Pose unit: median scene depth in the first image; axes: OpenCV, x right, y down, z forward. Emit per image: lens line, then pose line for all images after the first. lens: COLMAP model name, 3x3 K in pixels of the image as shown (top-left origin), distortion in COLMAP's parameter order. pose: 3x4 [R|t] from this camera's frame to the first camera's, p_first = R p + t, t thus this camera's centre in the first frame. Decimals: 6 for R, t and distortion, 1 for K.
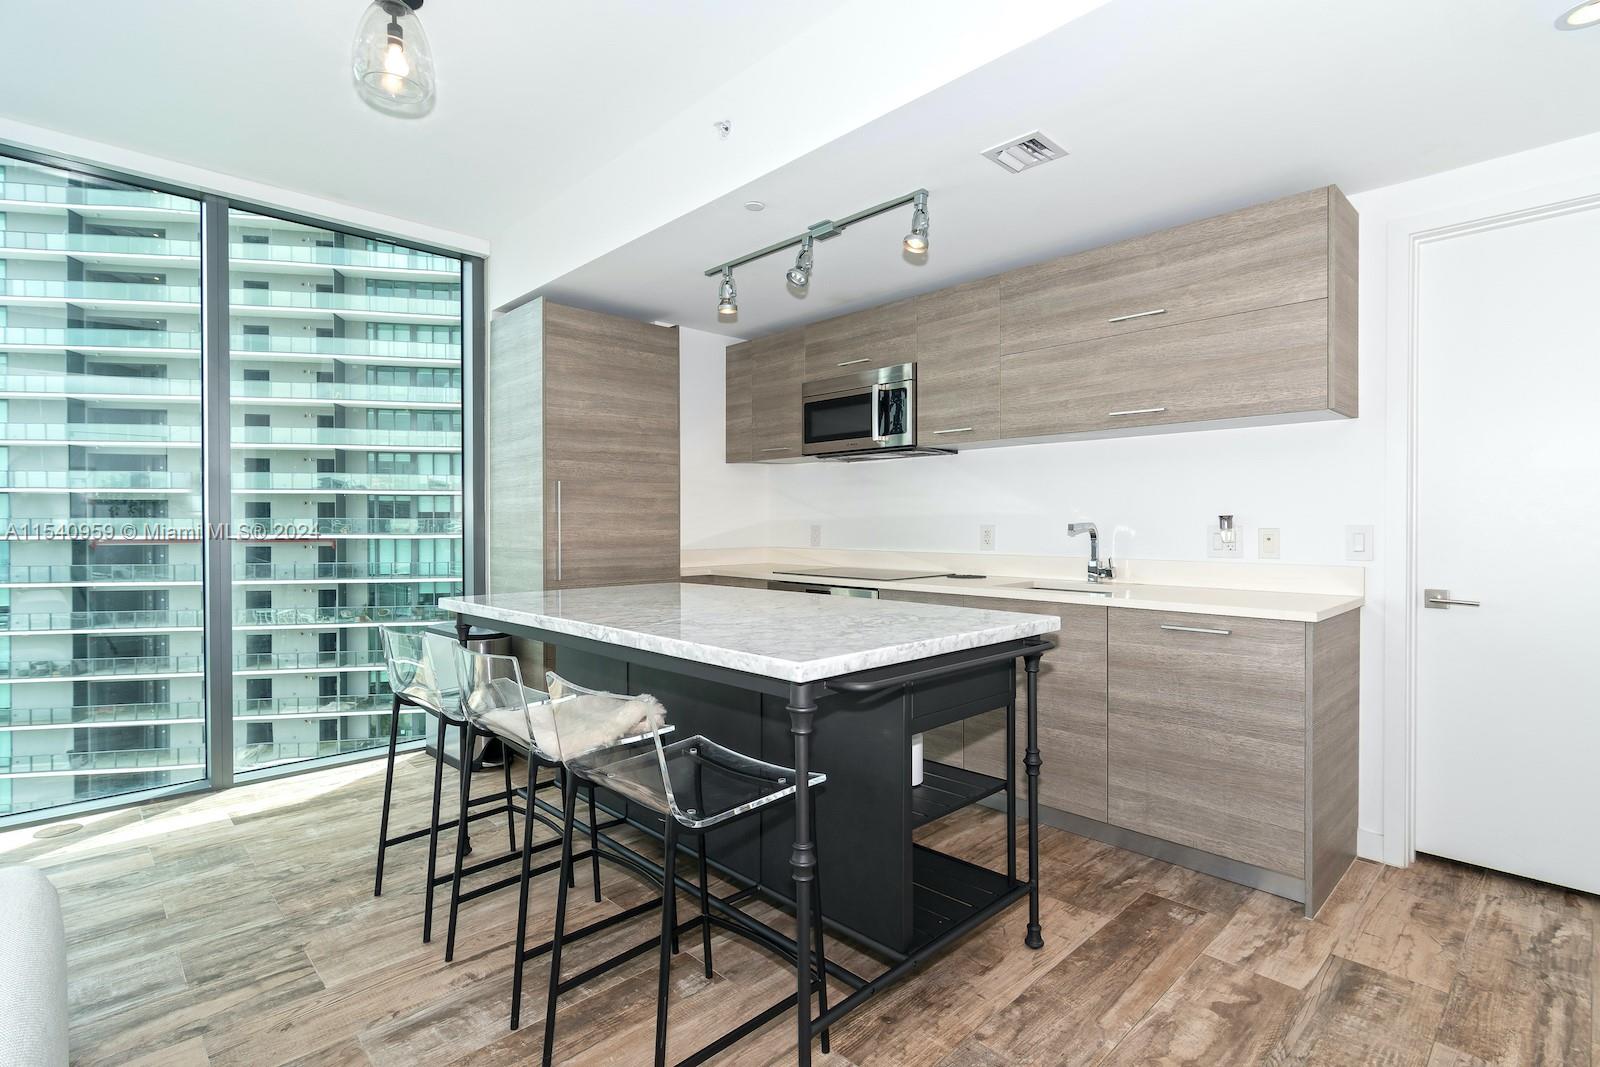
lens RADIAL K [[757.5, 0, 809.5], [0, 757.5, 532.5], [0, 0, 1]] dist [-0.003502, -0.000468]
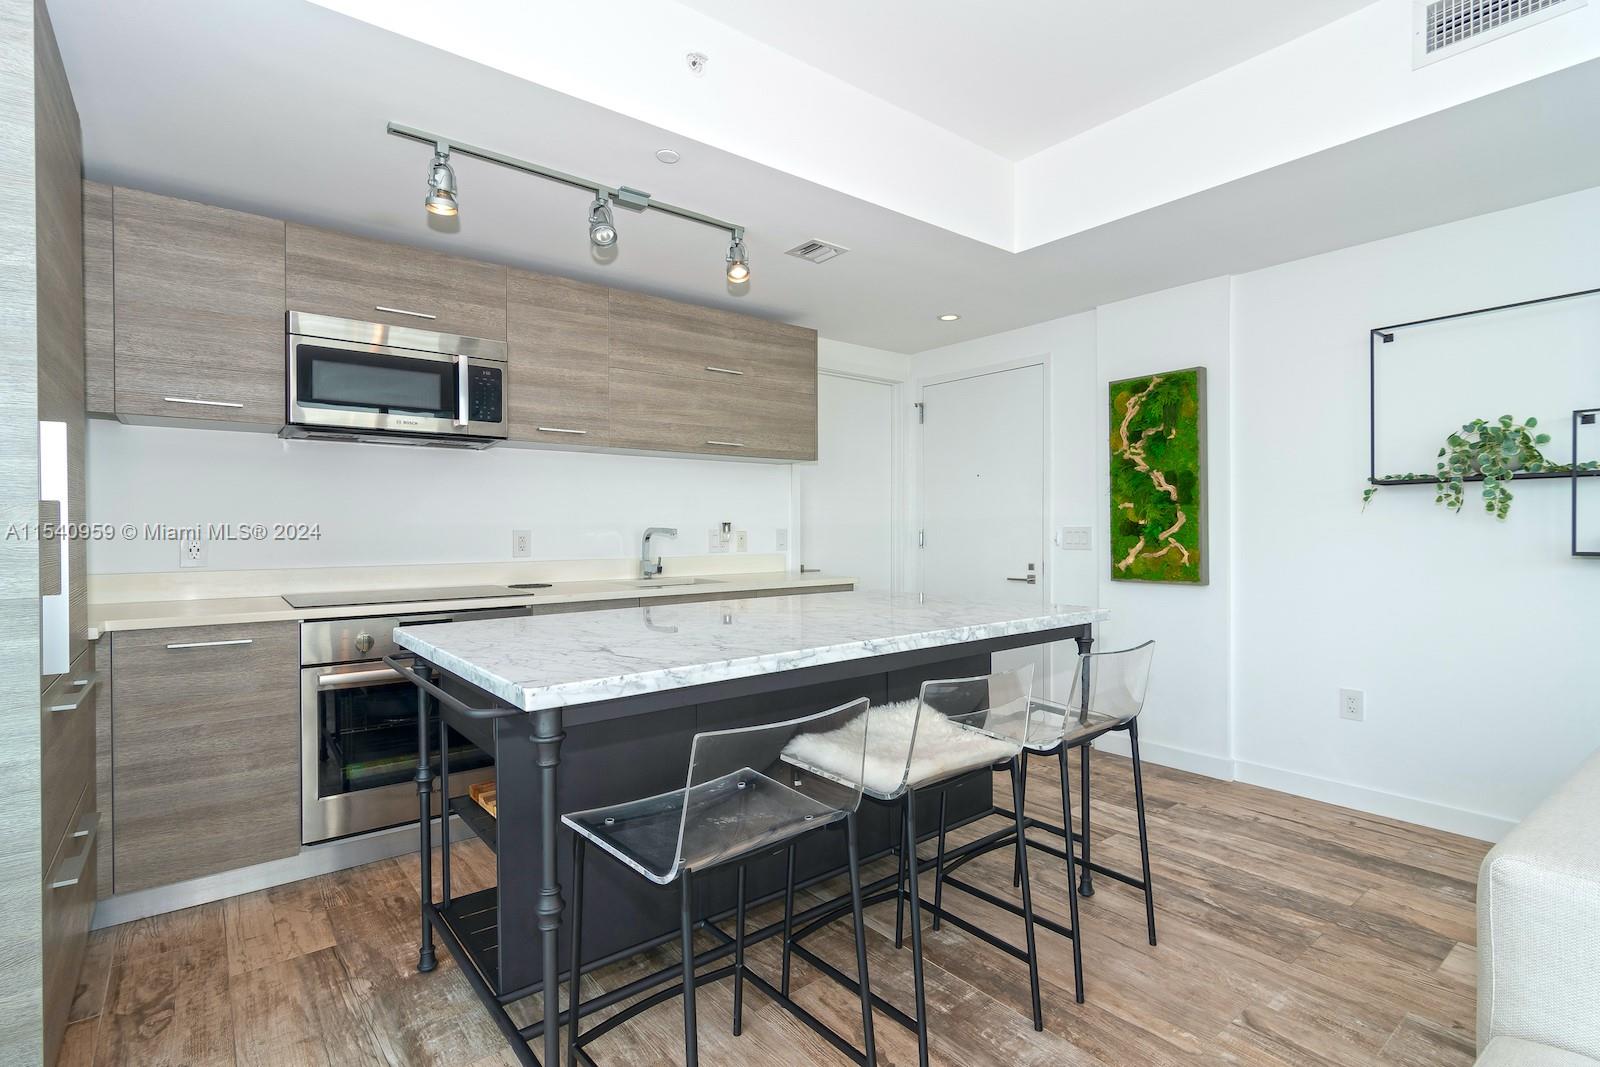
lens RADIAL K [[757.5, 0, 809.5], [0, 757.5, 532.5], [0, 0, 1]] dist [-0.003502, -0.000468]
pose [[0.085385, -0.006304, 0.996328, -0.826670], [0.014474, 0.999882, 0.005086, -0.008611], [-0.996243, 0.013986, 0.085466, 0.703552]]
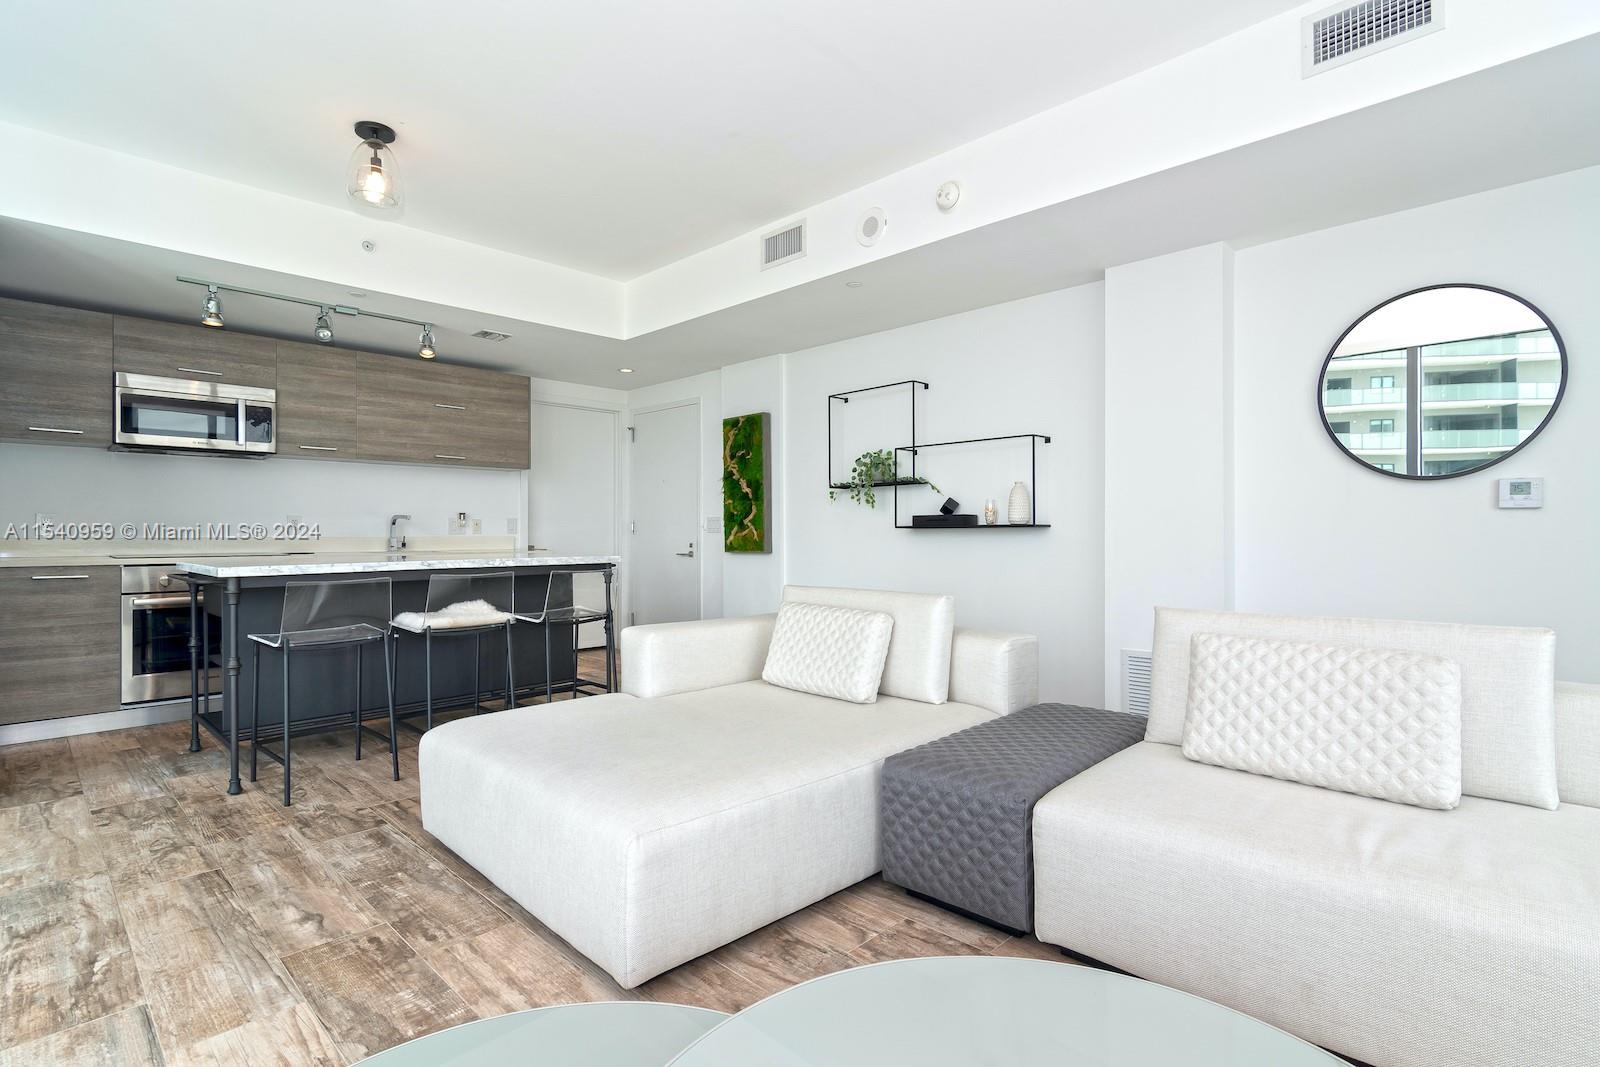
lens RADIAL K [[772.0, 0, 811.1], [0, 772.0, 532.5], [0, 0, 1]] dist [-0.002814, 0.001247]
pose [[-0.039023, 0.001231, 0.999238, -1.464040], [0.013057, 0.999914, -0.000722, 0.041402], [-0.999153, 0.013019, -0.039036, 0.161278]]
